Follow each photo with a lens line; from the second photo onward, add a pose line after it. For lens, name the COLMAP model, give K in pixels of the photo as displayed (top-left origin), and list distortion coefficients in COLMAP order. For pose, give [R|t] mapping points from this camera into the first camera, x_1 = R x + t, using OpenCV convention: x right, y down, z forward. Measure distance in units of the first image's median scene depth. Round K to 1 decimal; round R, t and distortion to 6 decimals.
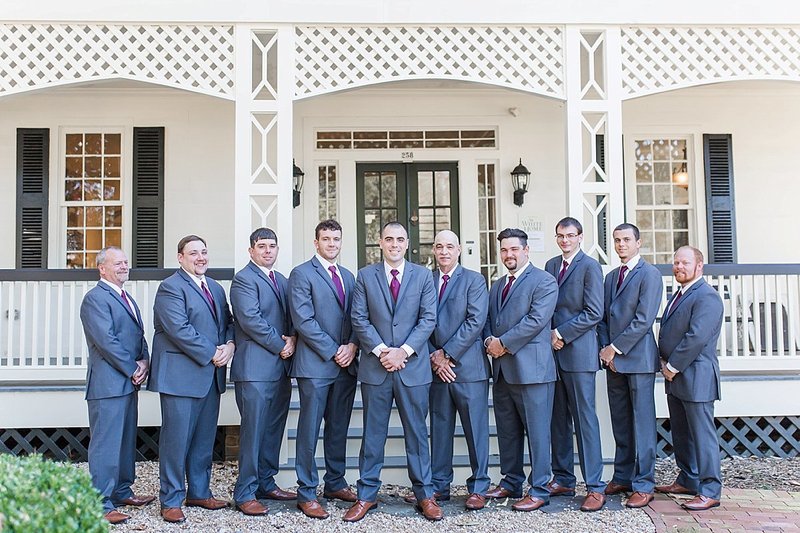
lens RADIAL K [[804.4, 0, 400.0], [0, 804.4, 266.5], [0, 0, 1]] dist [-0.080413, 0.116012]
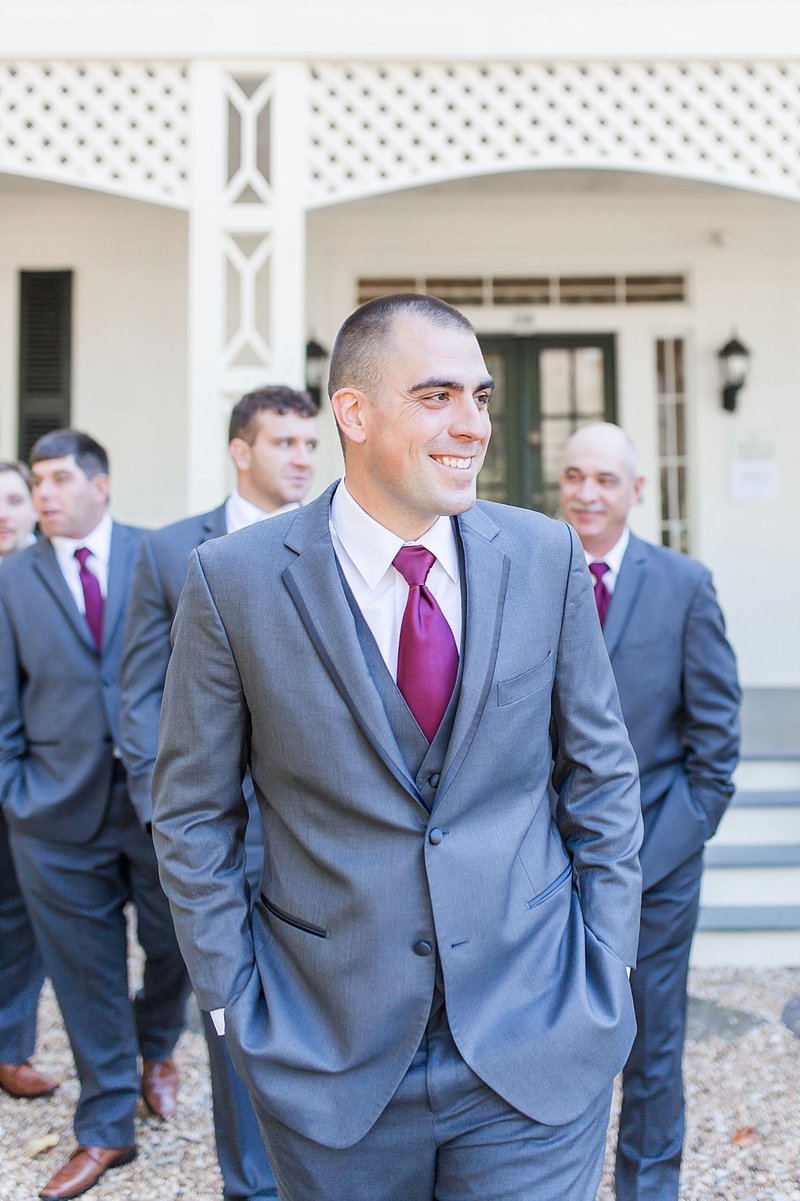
lens RADIAL K [[1207.6, 0, 361.0], [0, 1207.6, 585.2], [0, 0, 1]] dist [-0.080413, 0.116012]
pose [[0.993247, 0.008618, -0.115699, -0.004141], [-0.002779, 0.998718, 0.050535, -0.001619], [0.115986, -0.049872, 0.991998, 0.200048]]
